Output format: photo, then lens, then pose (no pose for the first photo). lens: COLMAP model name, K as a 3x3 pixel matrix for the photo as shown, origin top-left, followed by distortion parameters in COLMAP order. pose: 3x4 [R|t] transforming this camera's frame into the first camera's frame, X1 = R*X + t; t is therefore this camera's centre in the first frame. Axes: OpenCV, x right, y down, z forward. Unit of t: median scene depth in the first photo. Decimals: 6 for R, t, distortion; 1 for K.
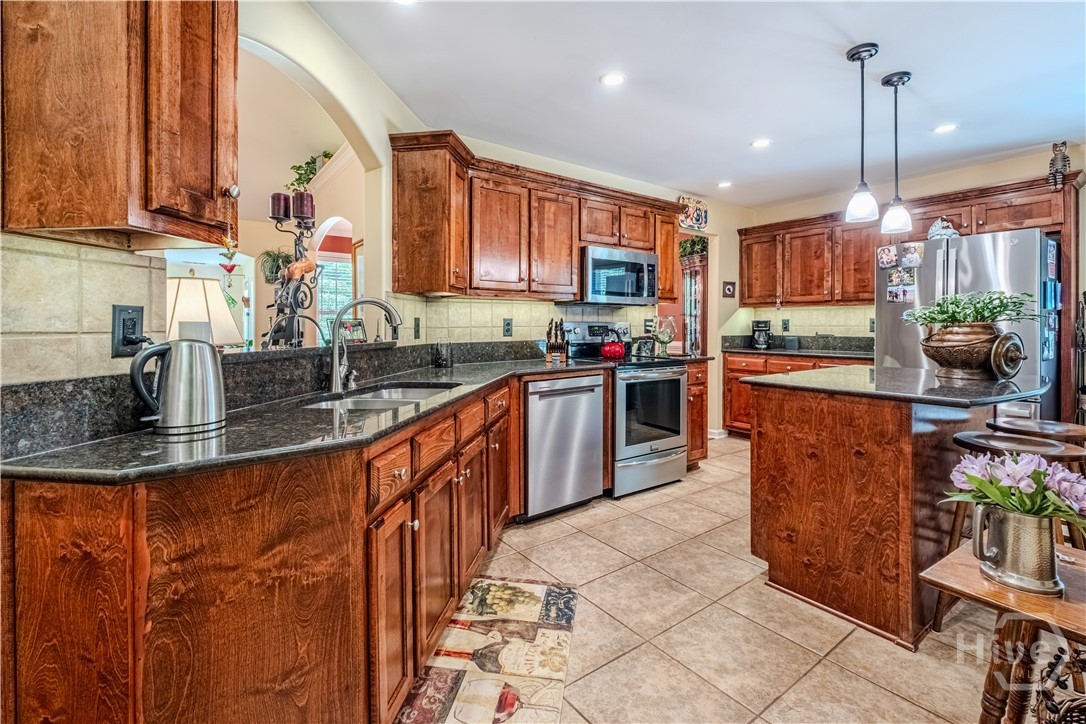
lens RADIAL K [[459.1, 0, 542.0], [0, 459.1, 328.1], [0, 0, 1]] dist [0.000011, -0.000421]
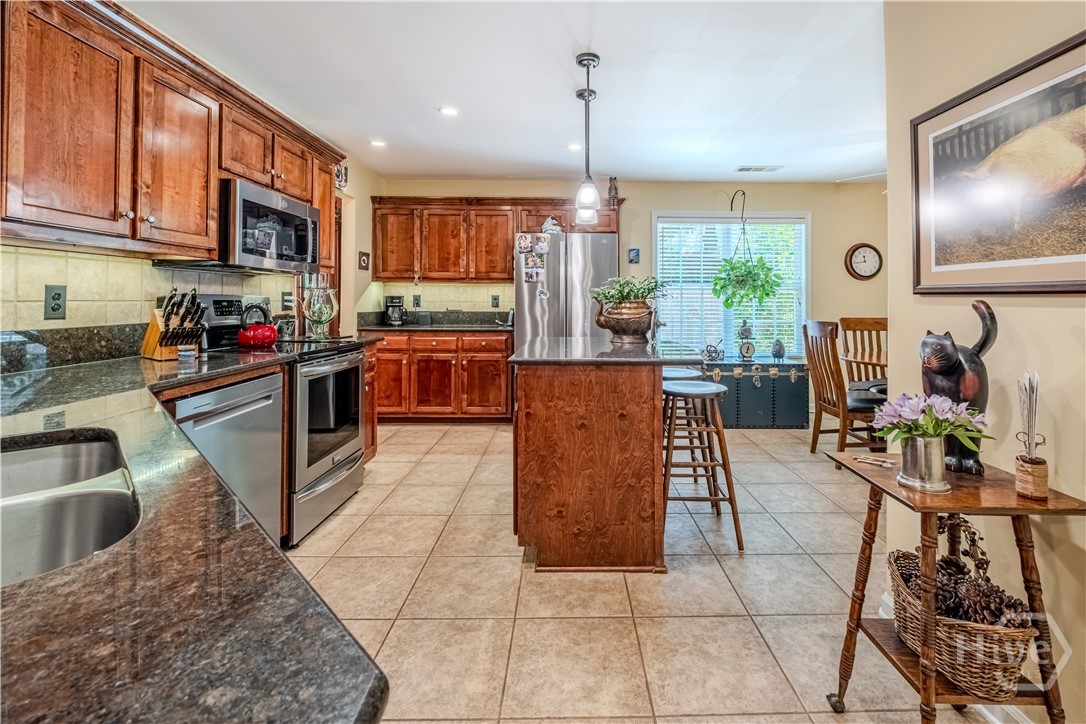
lens RADIAL K [[472.7, 0, 548.8], [0, 472.7, 297.4], [0, 0, 1]] dist [0.002332, -0.000566]
pose [[0.597721, 0.011464, 0.801622, -0.175459], [-0.000668, 0.999905, -0.013801, 0.000067], [-0.801704, 0.007713, 0.597671, 0.230943]]
